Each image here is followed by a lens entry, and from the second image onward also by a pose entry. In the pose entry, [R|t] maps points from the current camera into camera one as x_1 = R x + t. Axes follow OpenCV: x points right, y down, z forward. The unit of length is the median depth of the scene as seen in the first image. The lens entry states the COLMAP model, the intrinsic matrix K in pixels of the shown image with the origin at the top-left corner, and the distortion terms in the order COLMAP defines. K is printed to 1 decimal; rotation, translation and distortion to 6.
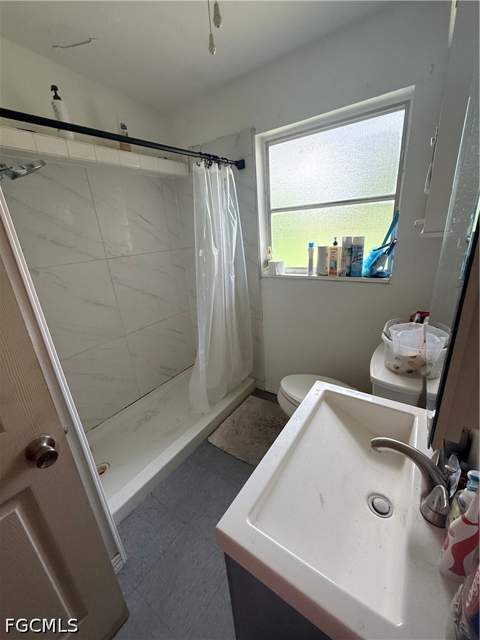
lens RADIAL K [[253.7, 0, 238.4], [0, 253.7, 318.3], [0, 0, 1]] dist [-0.001044, 0.000504]
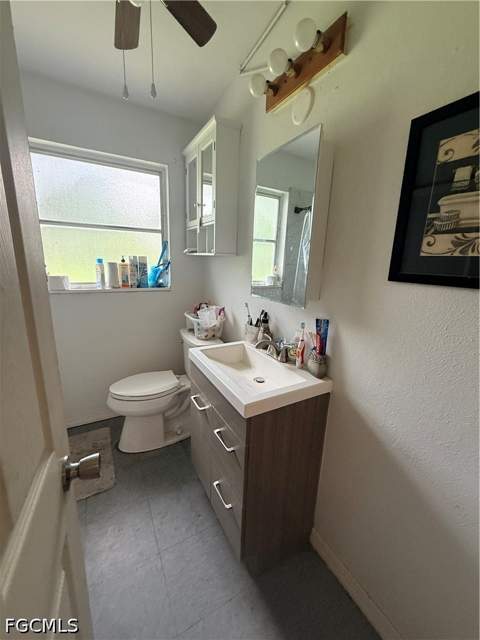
lens RADIAL K [[253.7, 0, 235.8], [0, 253.7, 318.7], [0, 0, 1]] dist [-0.001044, 0.000504]
pose [[0.448779, -0.115645, 0.886129, -0.459320], [0.227296, 0.973752, 0.011966, 0.072788], [-0.864253, 0.196044, 0.463285, 0.052700]]
